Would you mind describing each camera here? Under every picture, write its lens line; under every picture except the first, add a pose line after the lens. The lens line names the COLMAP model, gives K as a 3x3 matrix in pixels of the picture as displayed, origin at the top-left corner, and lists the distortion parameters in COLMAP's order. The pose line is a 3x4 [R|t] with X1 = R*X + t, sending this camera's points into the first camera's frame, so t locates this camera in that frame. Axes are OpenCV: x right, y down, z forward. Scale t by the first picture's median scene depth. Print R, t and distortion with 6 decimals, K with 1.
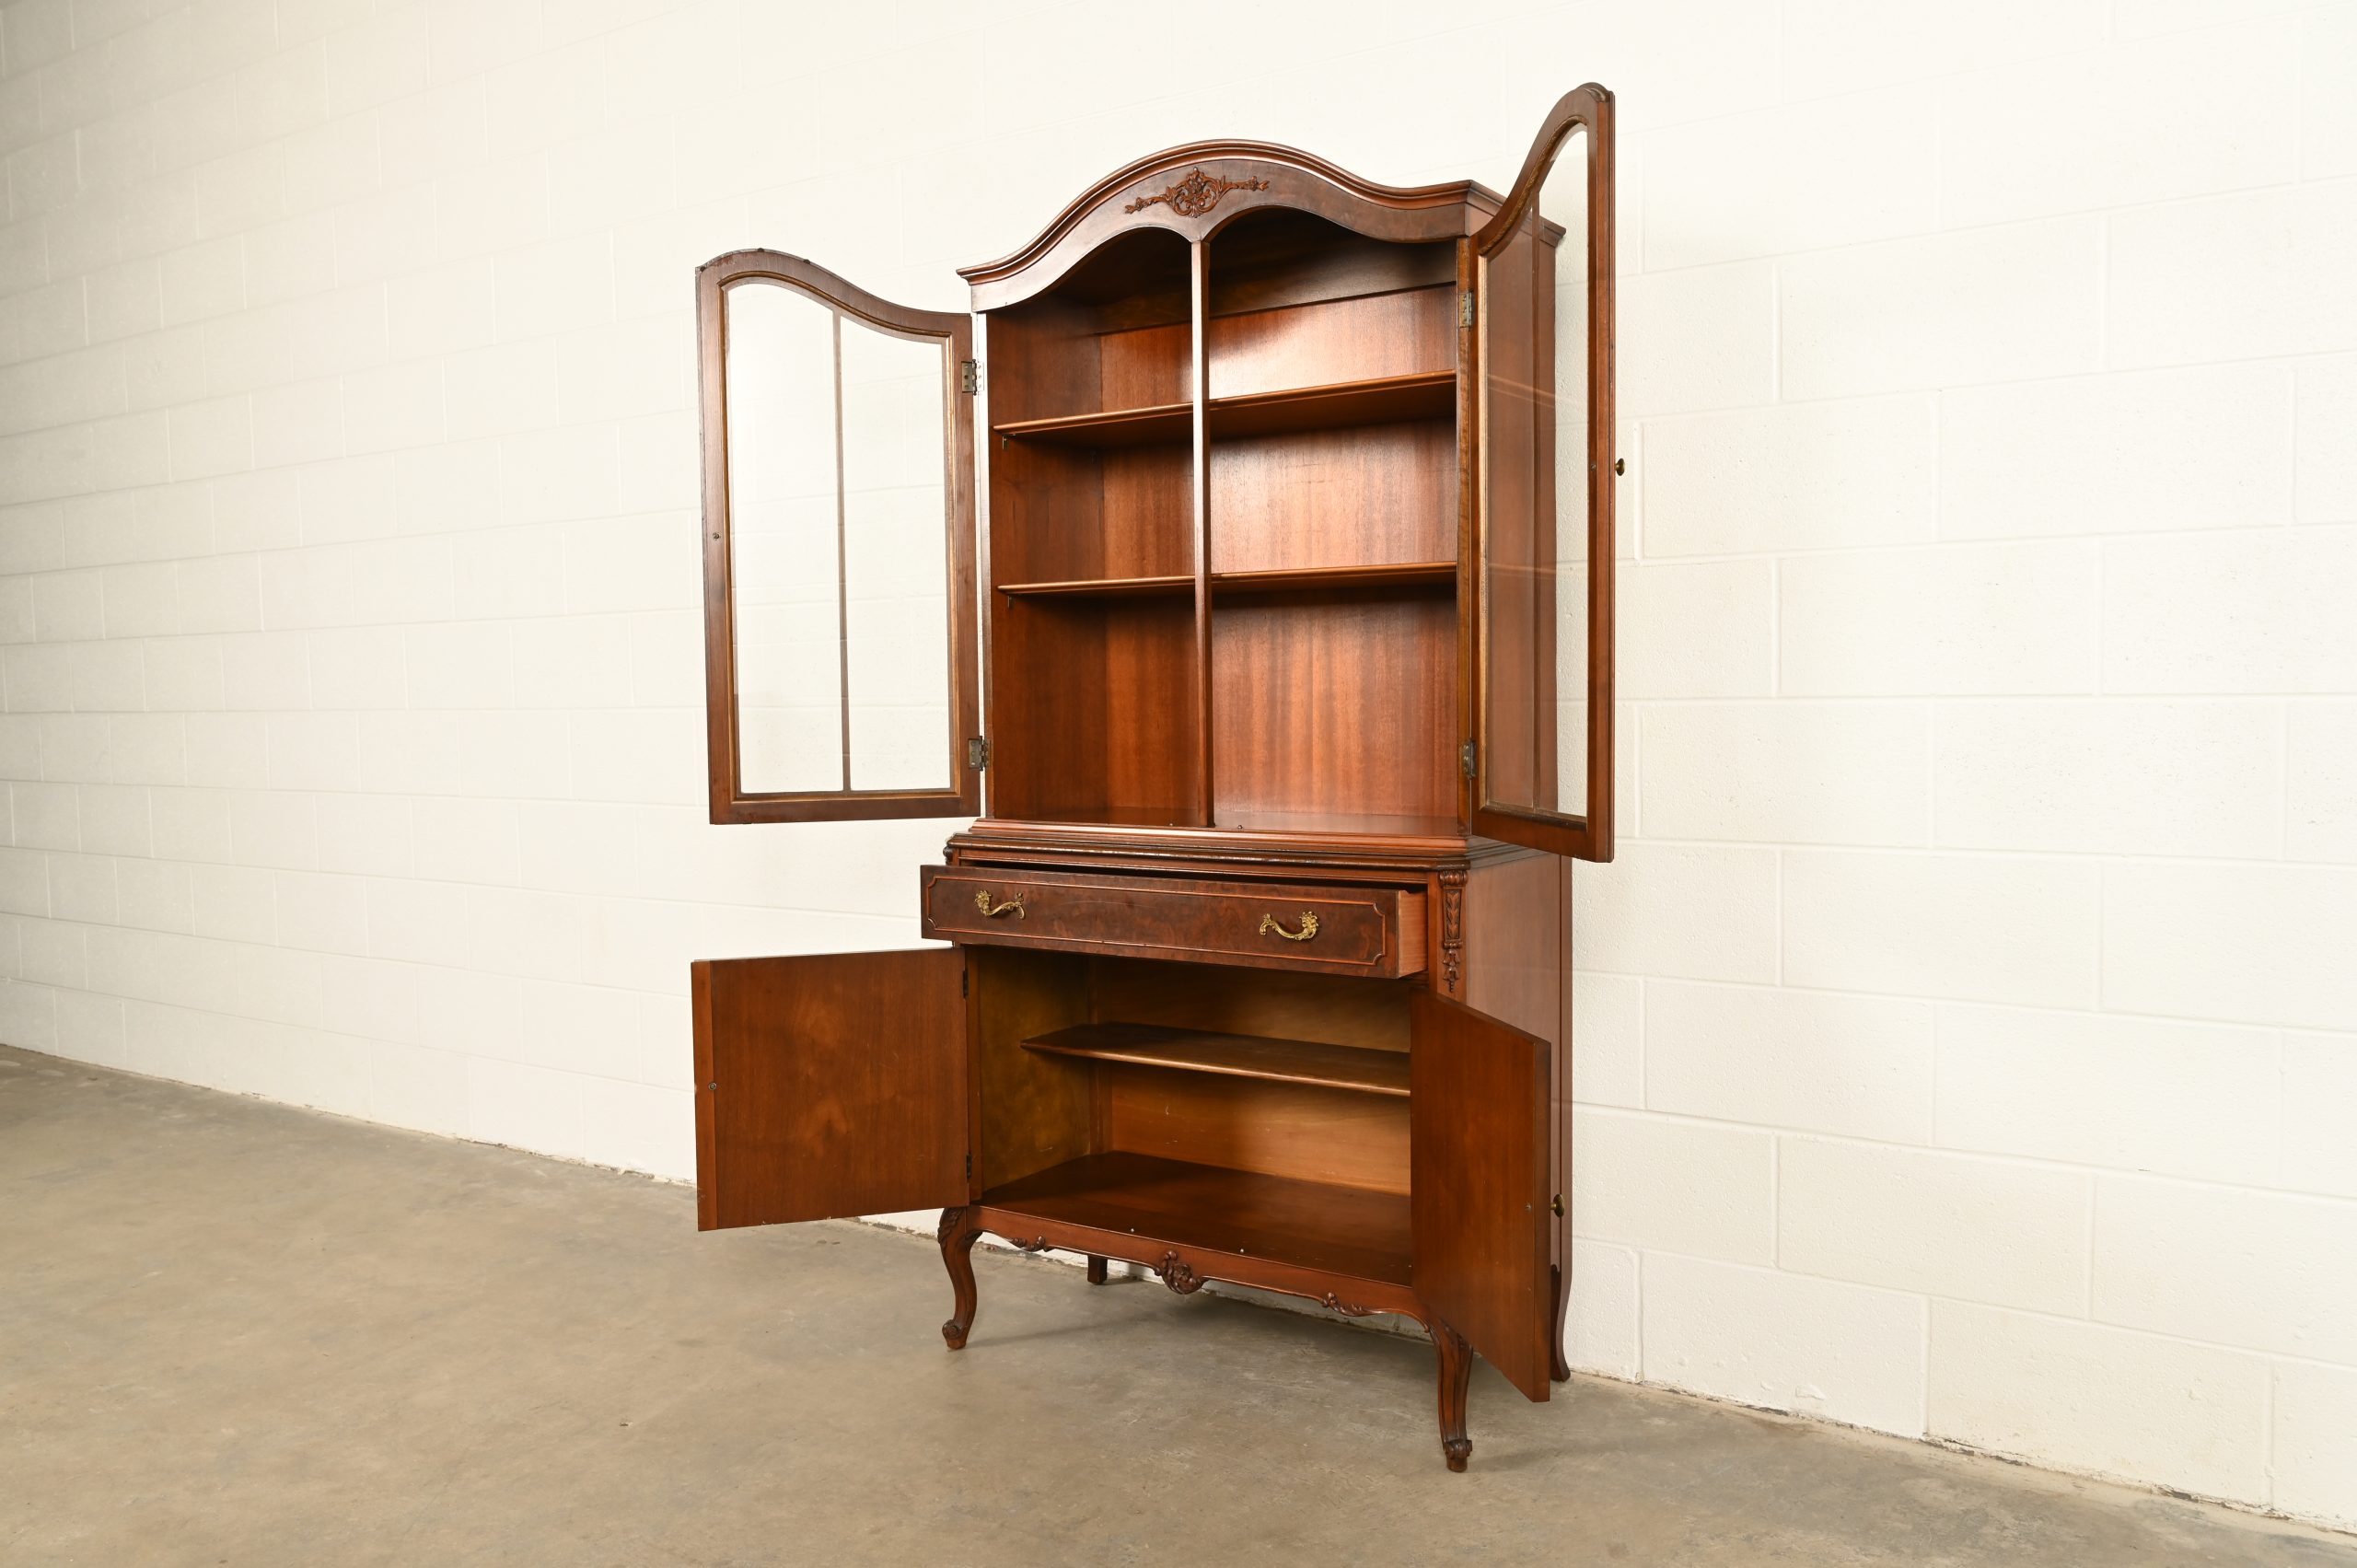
lens RADIAL K [[1848.9, 0, 1181.7], [0, 1848.9, 784.0], [0, 0, 1]] dist [-0.000226, -0.001493]
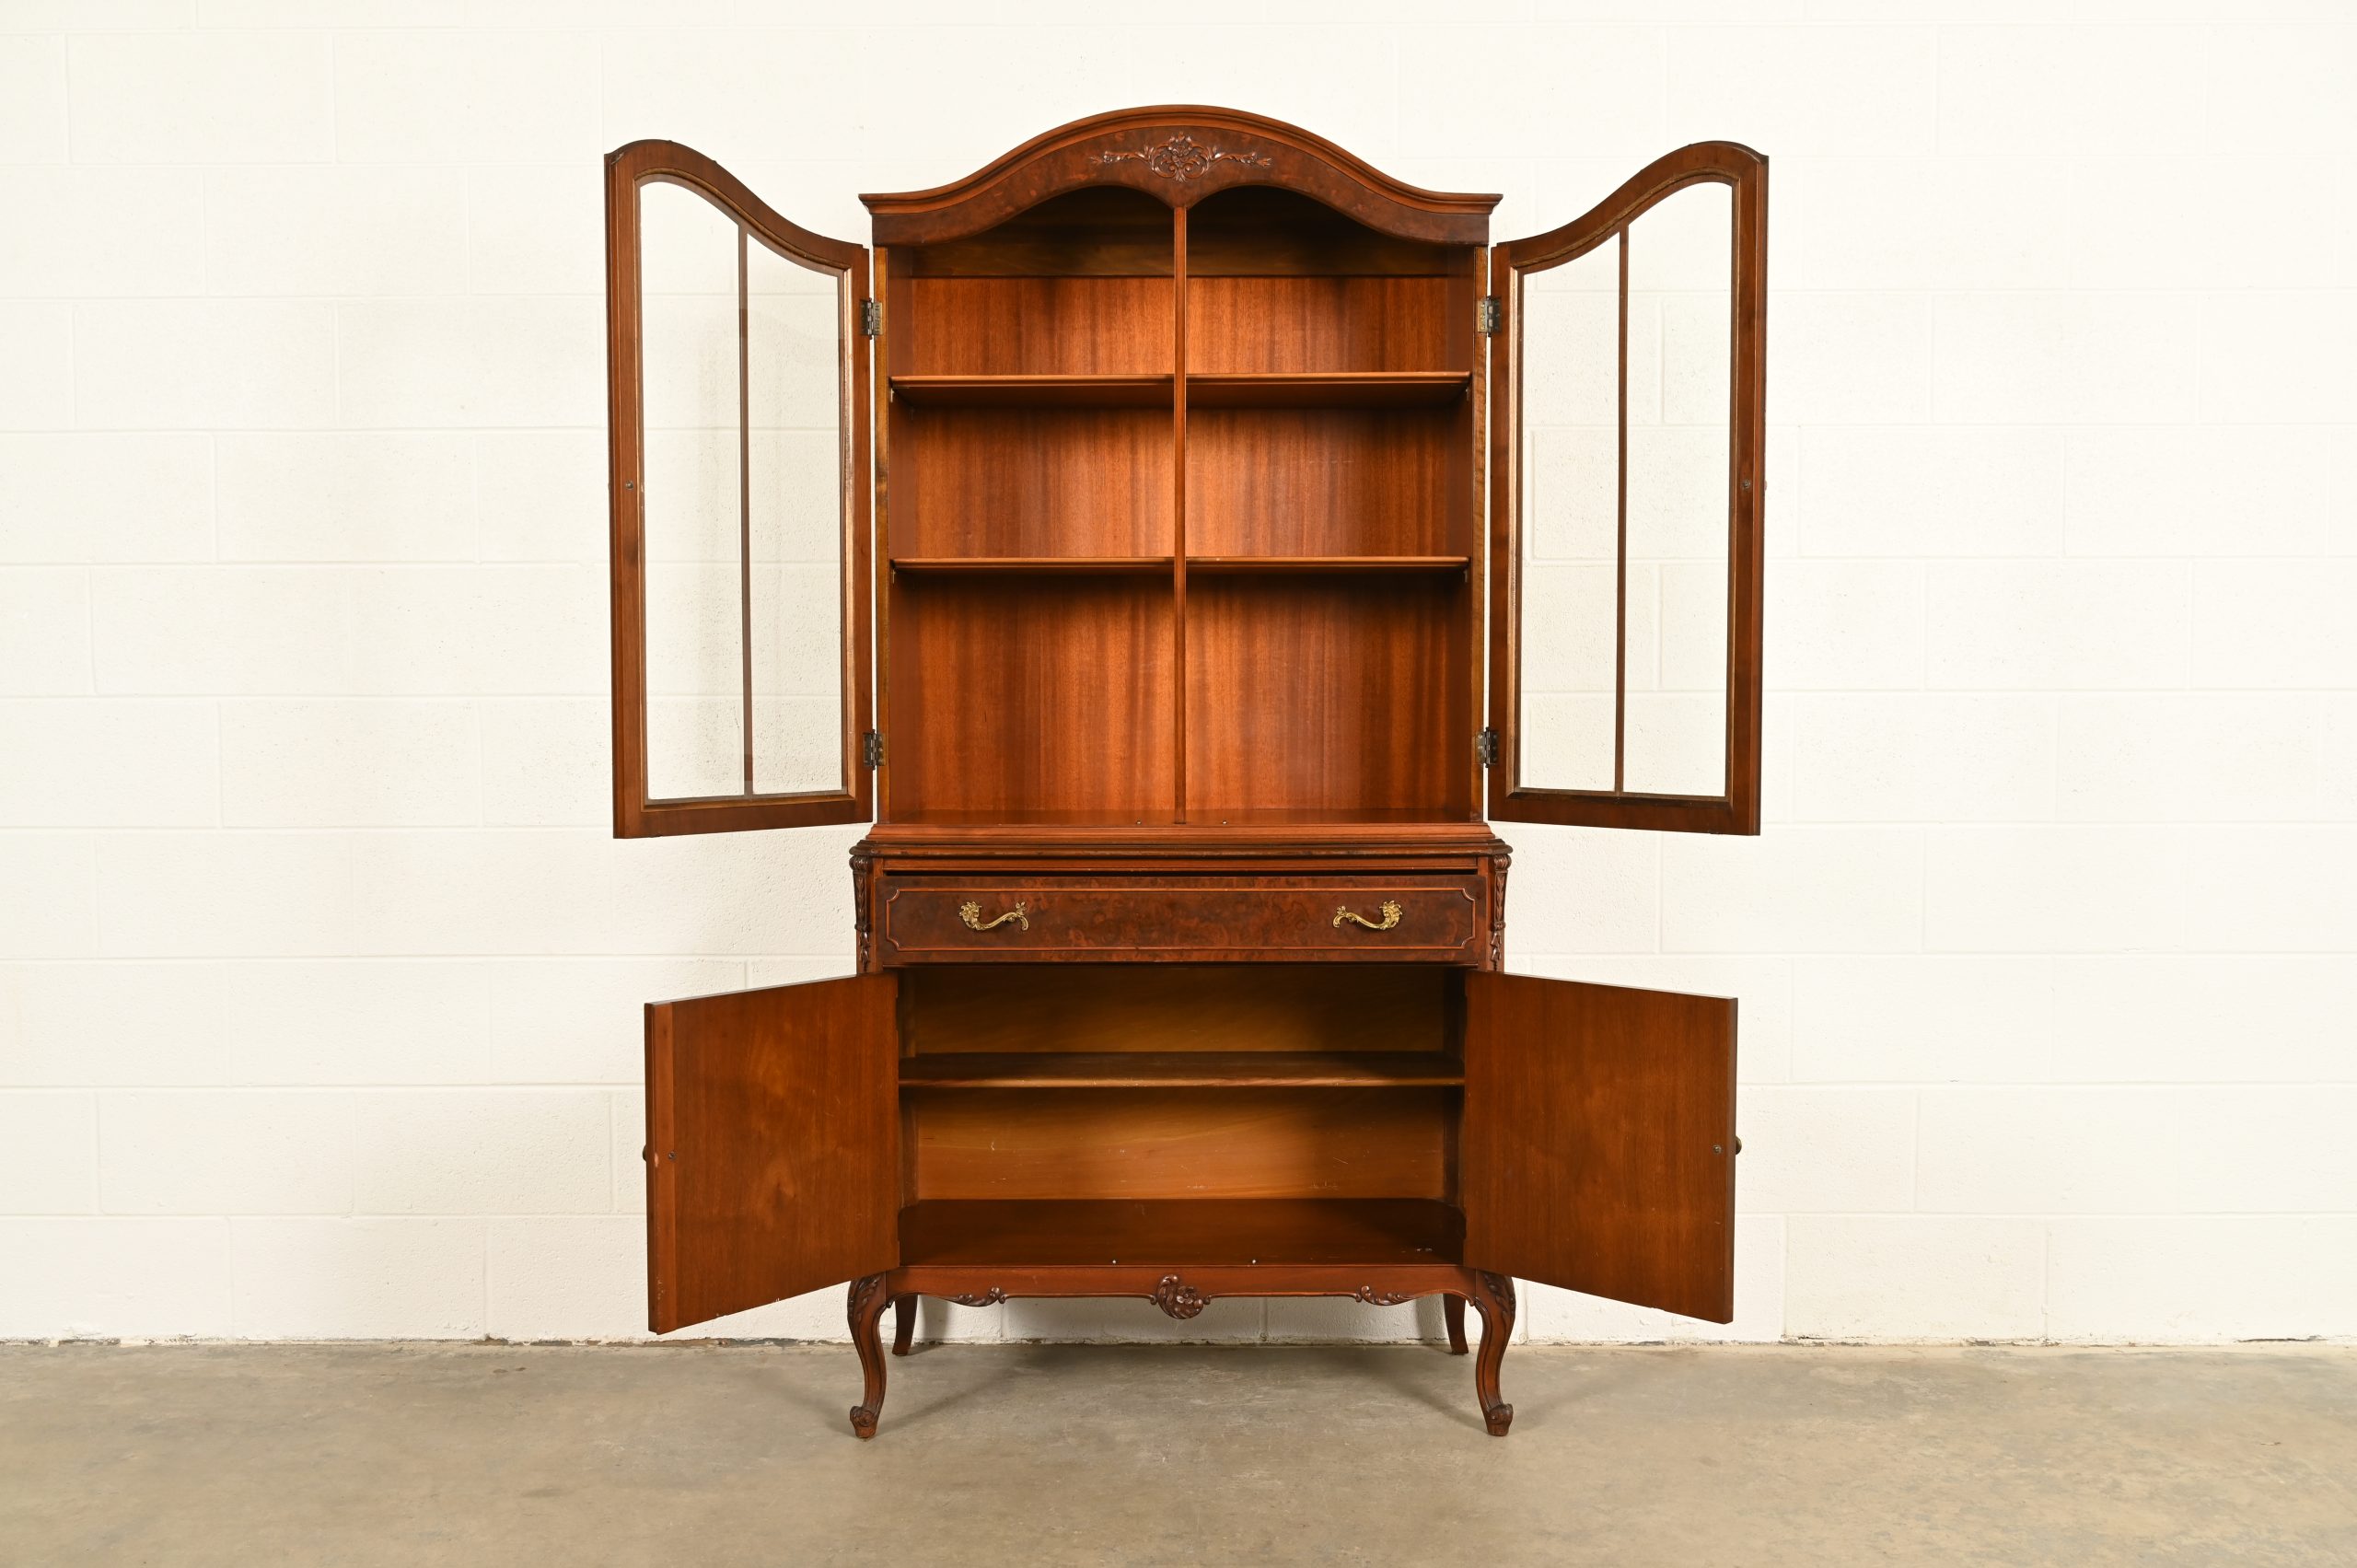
lens RADIAL K [[2259.8, 0, 1170.7], [0, 2259.8, 773.5], [0, 0, 1]] dist [0.004029, 0.000000]
pose [[0.832052, -0.014021, 0.554520, -0.645561], [0.020724, 0.999768, -0.005818, 0.004189], [-0.554310, 0.016333, 0.832150, 0.039239]]
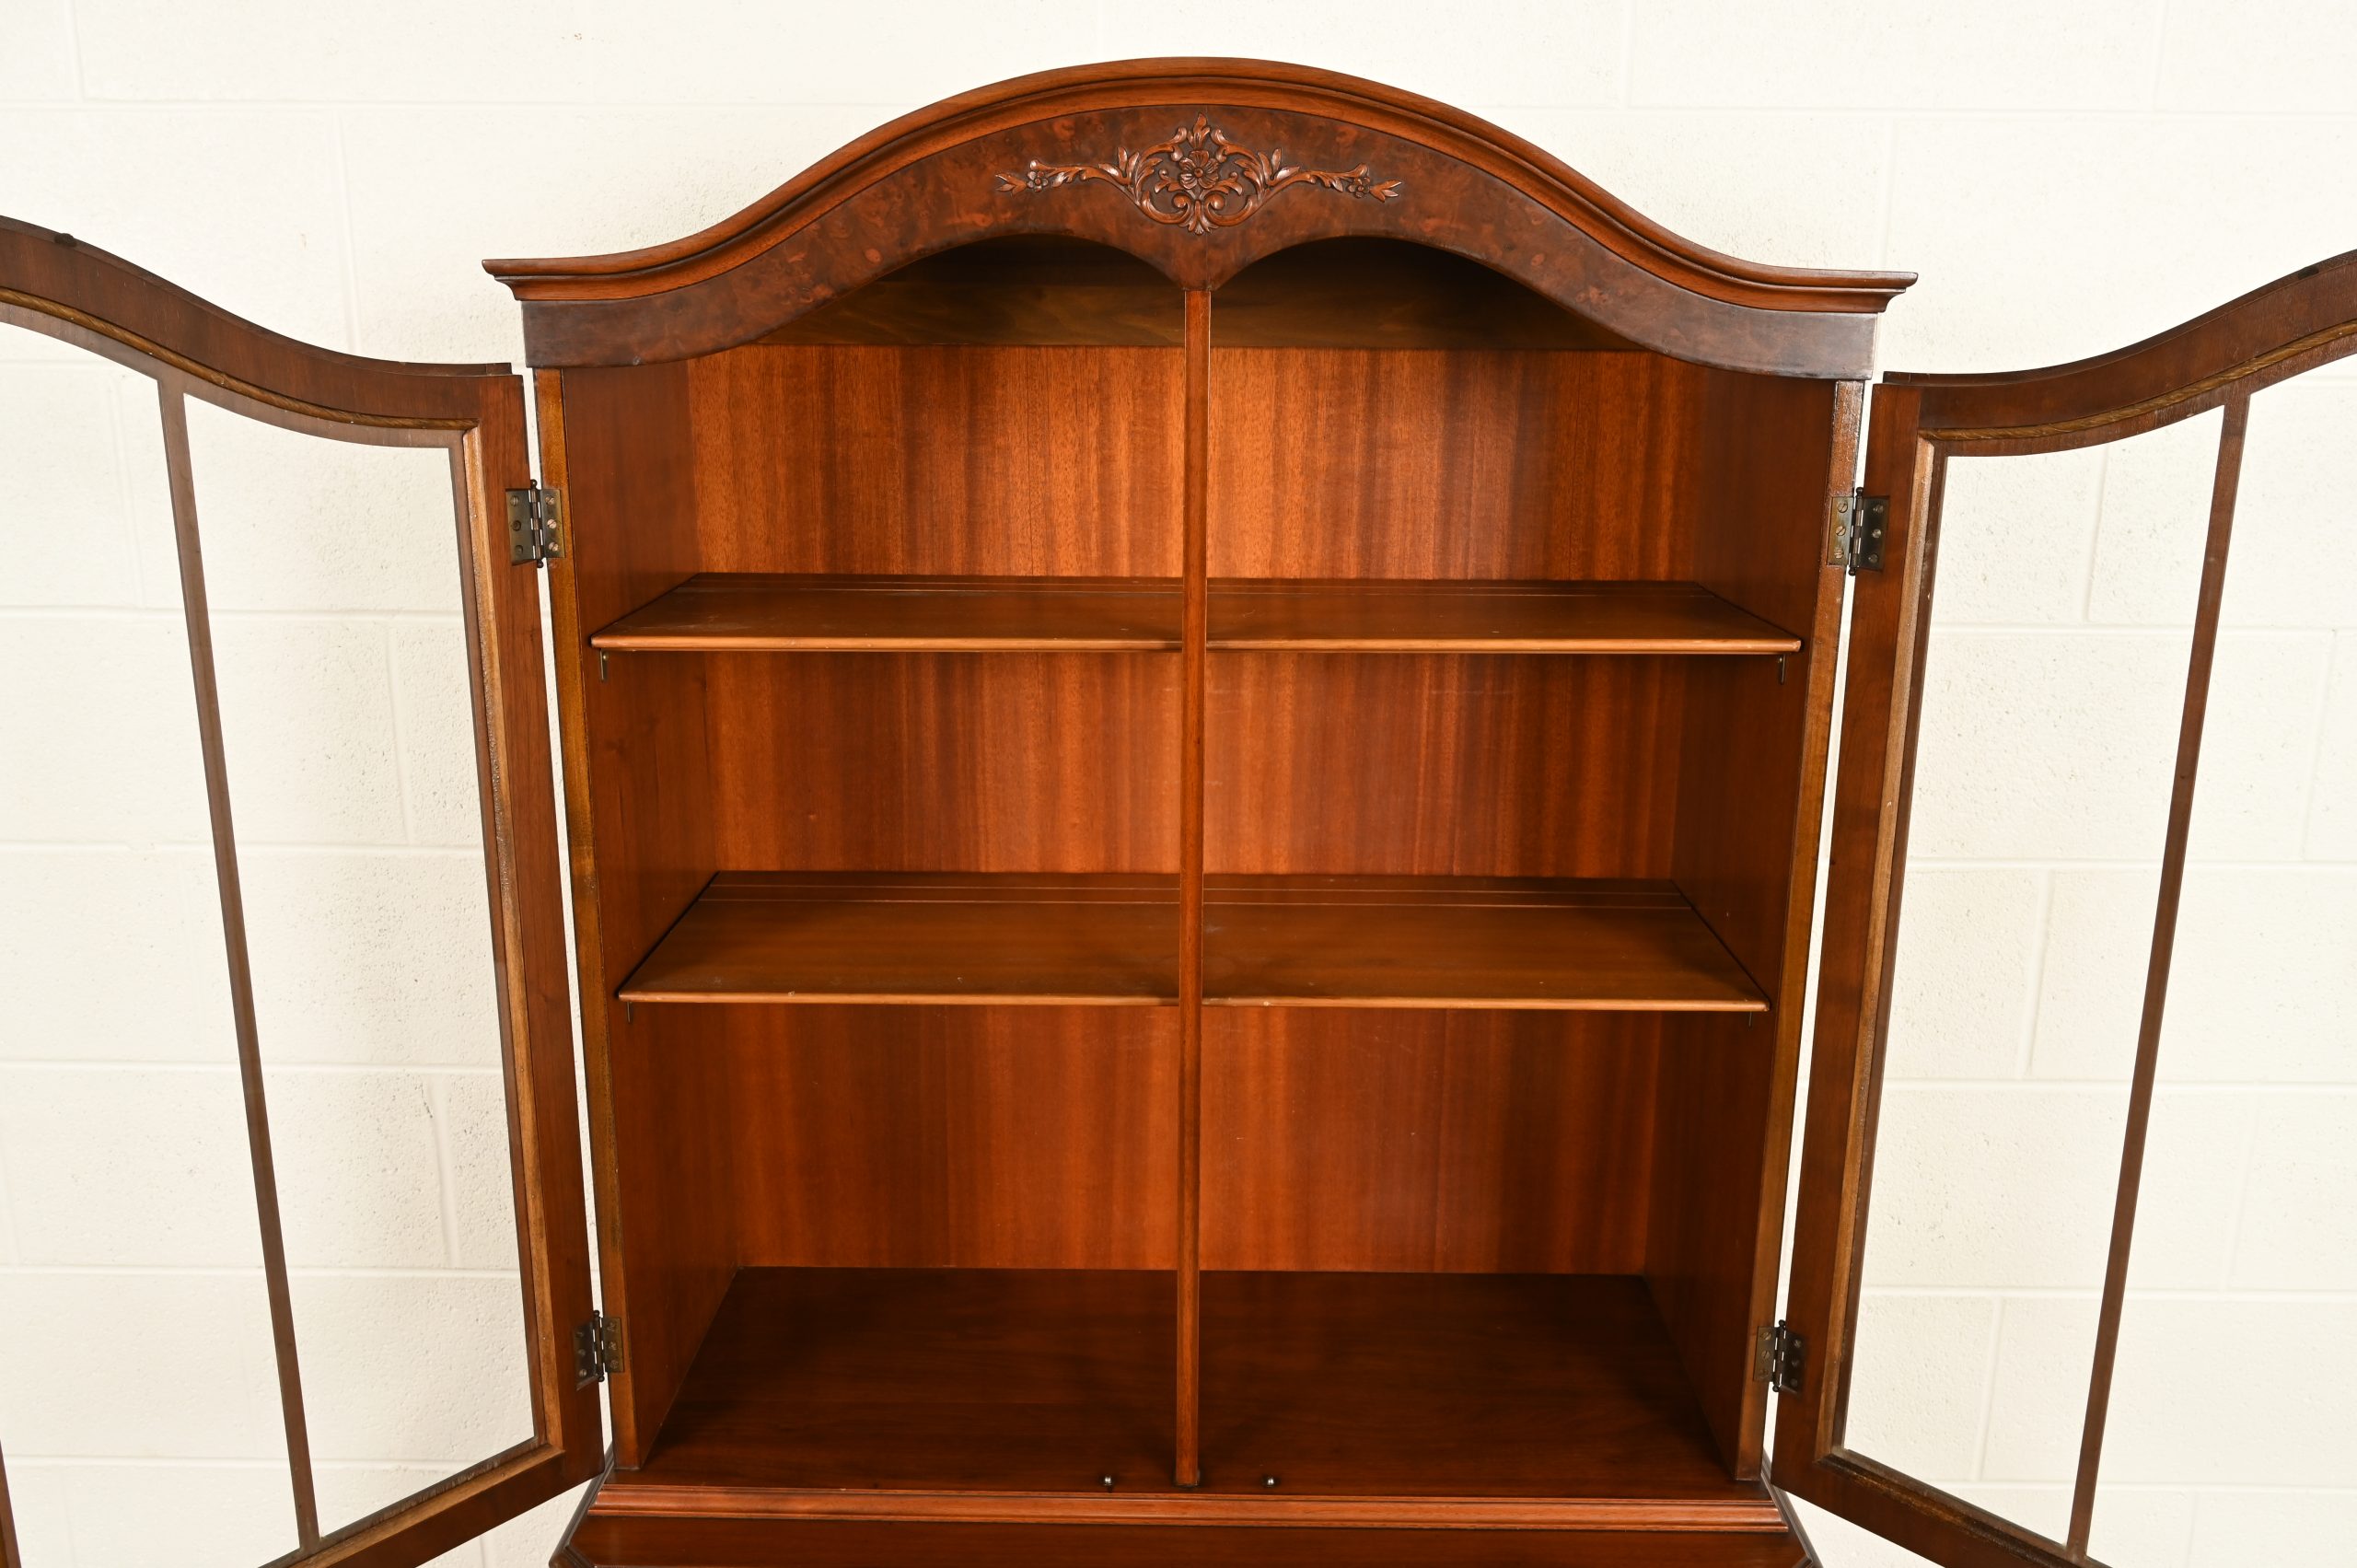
lens RADIAL K [[1893.4, 0, 1182.8], [0, 1893.4, 773.8], [0, 0, 1]] dist [-0.006381, 0.002302]
pose [[0.835239, -0.115065, 0.537714, -0.246008], [0.012061, 0.981460, 0.191288, -0.267686], [-0.549755, -0.153286, 0.821141, 0.621295]]
